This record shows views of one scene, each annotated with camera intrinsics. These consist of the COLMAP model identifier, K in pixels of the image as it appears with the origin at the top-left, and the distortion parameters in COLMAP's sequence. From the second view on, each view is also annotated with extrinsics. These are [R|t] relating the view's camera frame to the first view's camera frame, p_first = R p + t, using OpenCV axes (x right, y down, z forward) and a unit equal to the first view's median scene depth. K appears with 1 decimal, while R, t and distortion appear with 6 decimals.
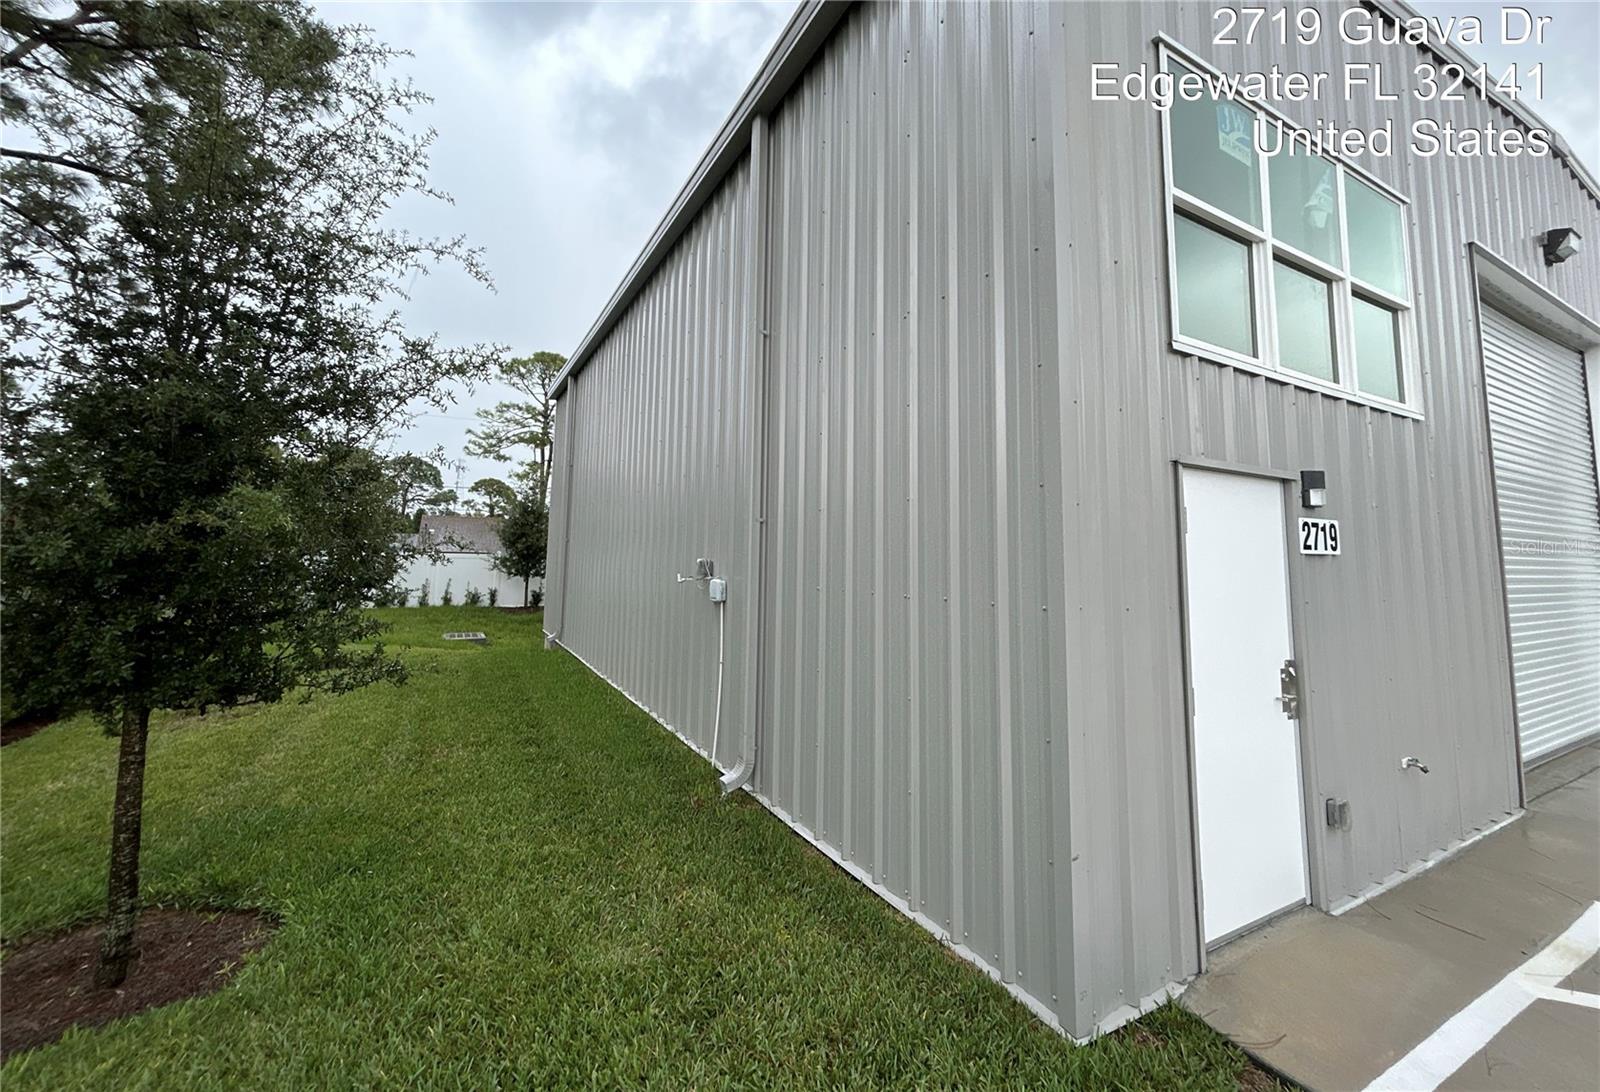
lens RADIAL K [[641.8, 0, 801.5], [0, 641.8, 491.5], [0, 0, 1]] dist [0.012029, -0.000078]
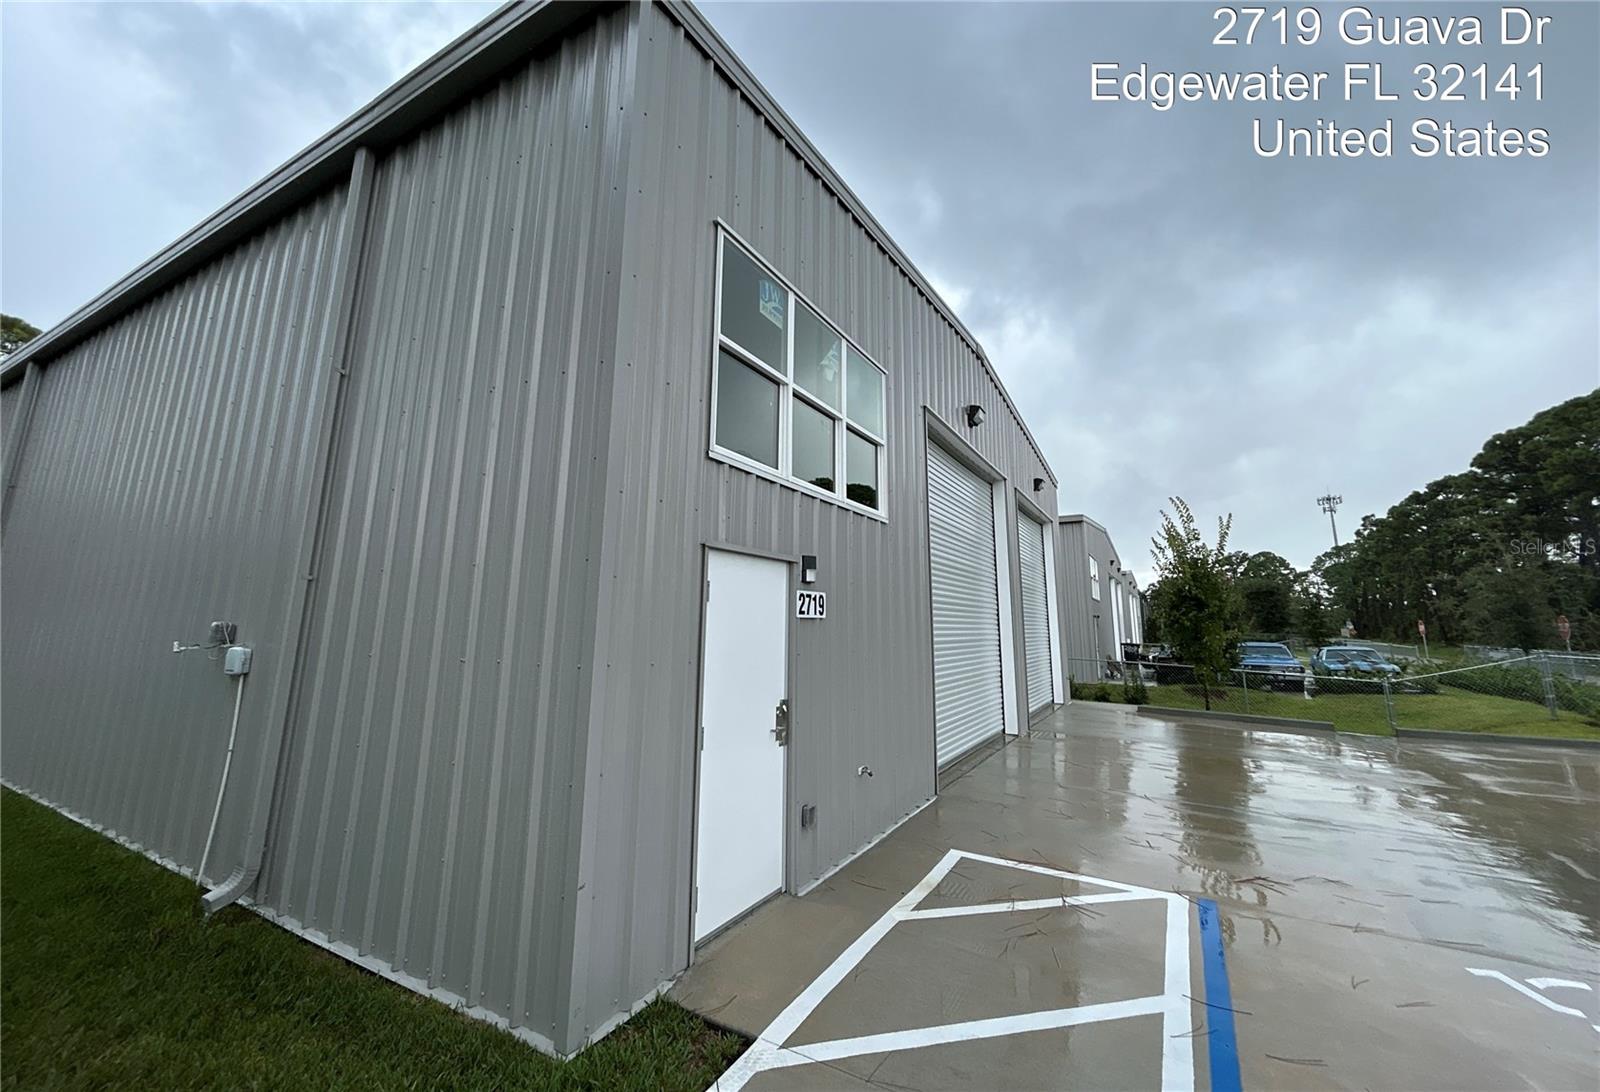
lens RADIAL K [[641.7, 0, 799.8], [0, 641.7, 494.2], [0, 0, 1]] dist [0.001042, -0.000291]
pose [[0.855959, 0.096830, 0.507895, 0.079958], [-0.051593, 0.993400, -0.102440, -0.022632], [-0.514462, 0.061480, 0.855306, -0.160139]]
